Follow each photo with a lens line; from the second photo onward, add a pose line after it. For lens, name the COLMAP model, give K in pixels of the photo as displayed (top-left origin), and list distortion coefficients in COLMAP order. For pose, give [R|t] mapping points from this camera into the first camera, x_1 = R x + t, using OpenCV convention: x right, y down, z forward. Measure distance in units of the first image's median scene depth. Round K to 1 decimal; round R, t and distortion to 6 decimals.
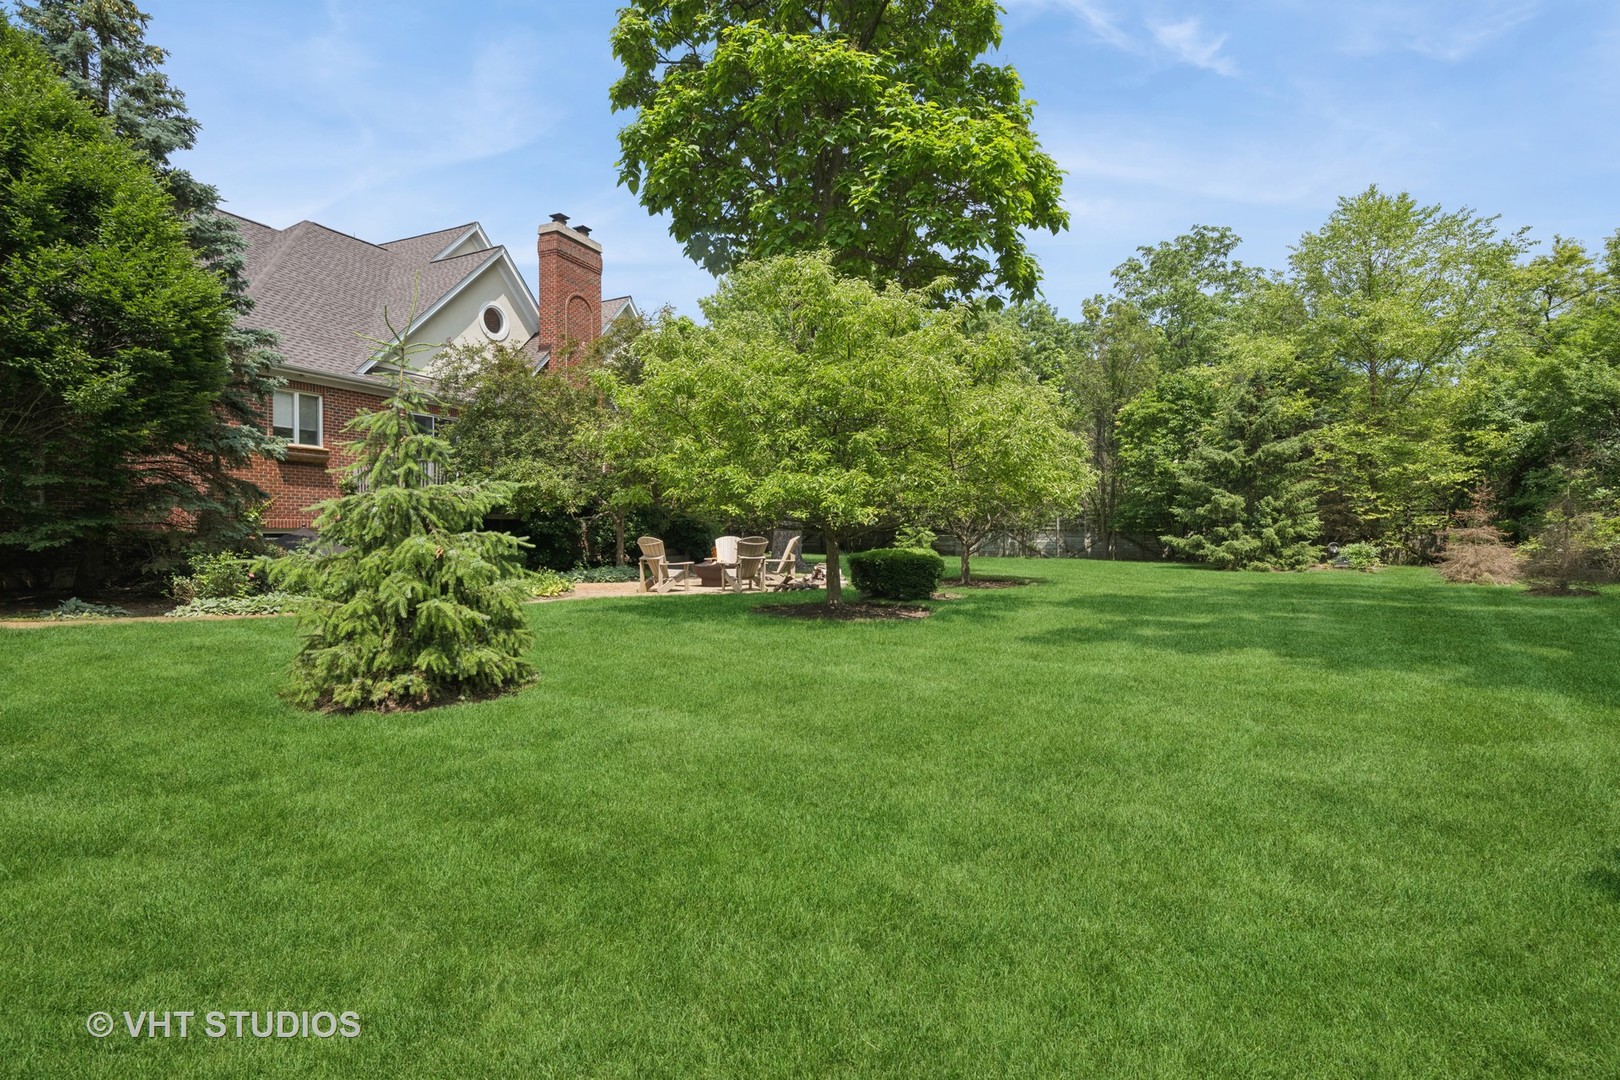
lens RADIAL K [[750.0, 0, 810.0], [0, 750.0, 540.0], [0, 0, 1]] dist [-0.000156, -0.000207]
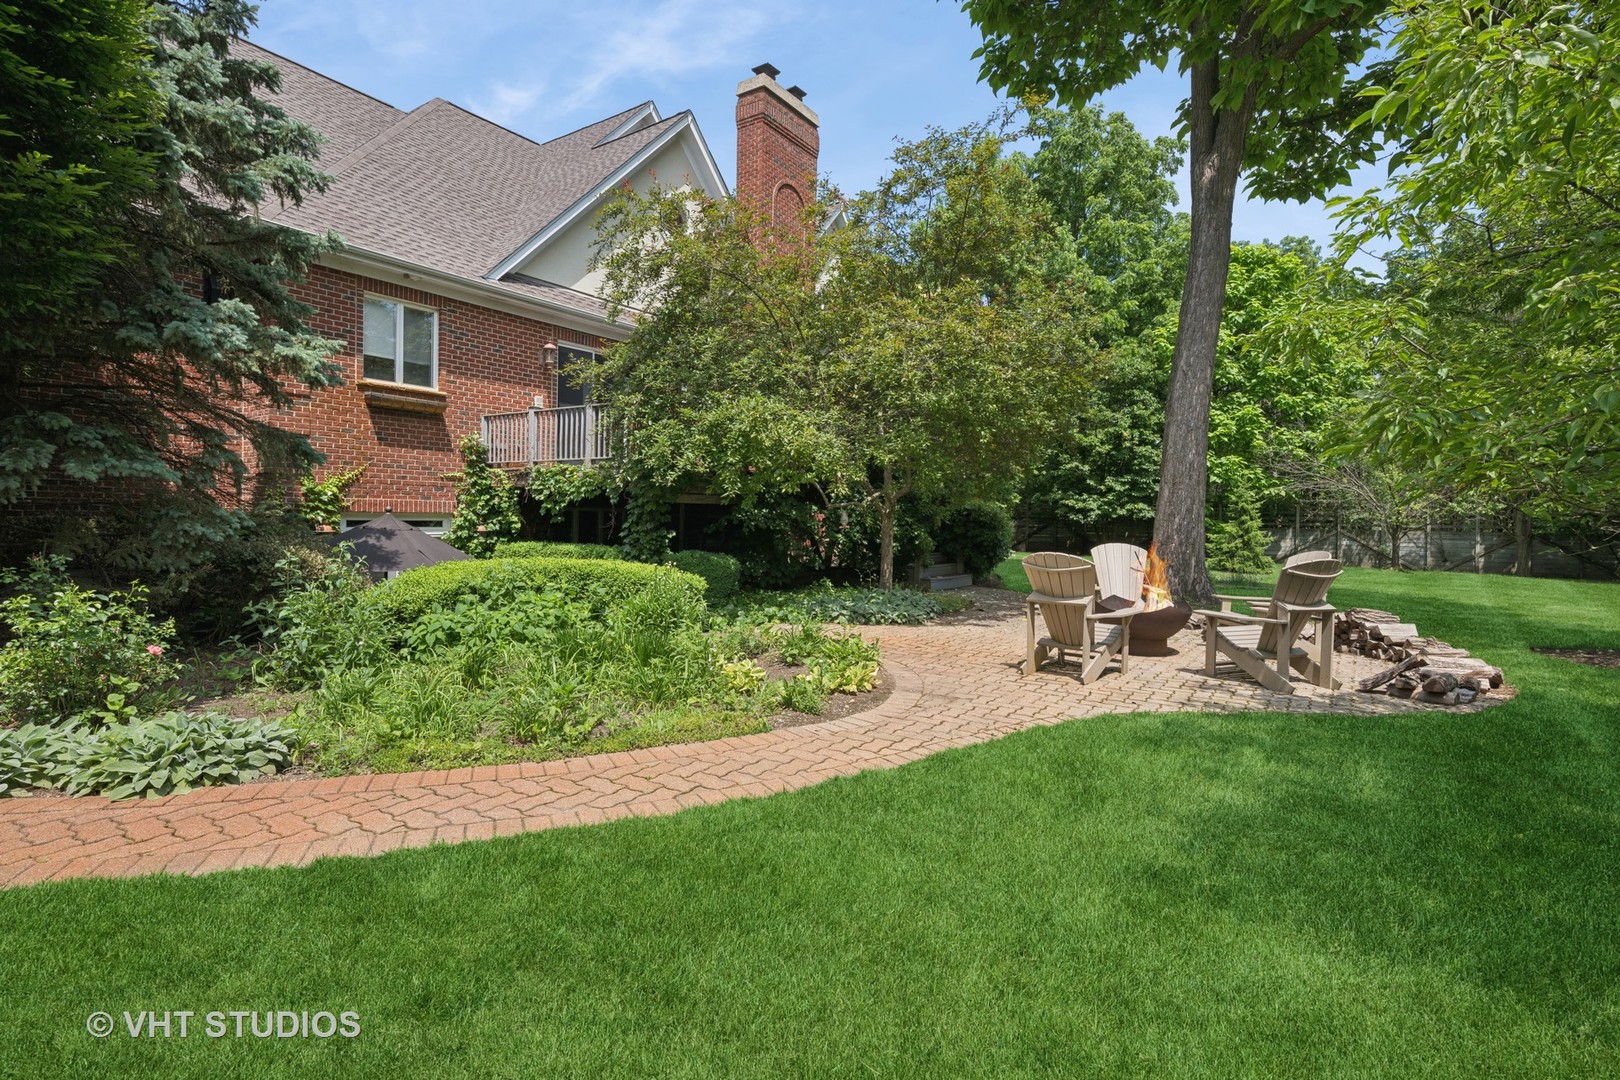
lens RADIAL K [[750.0, 0, 810.0], [0, 750.0, 540.0], [0, 0, 1]] dist [-0.000156, -0.000207]
pose [[0.984656, 0.025274, -0.172669, -0.206096], [-0.021783, 0.999519, 0.022085, -0.013005], [0.173144, -0.017985, 0.984732, 0.396686]]
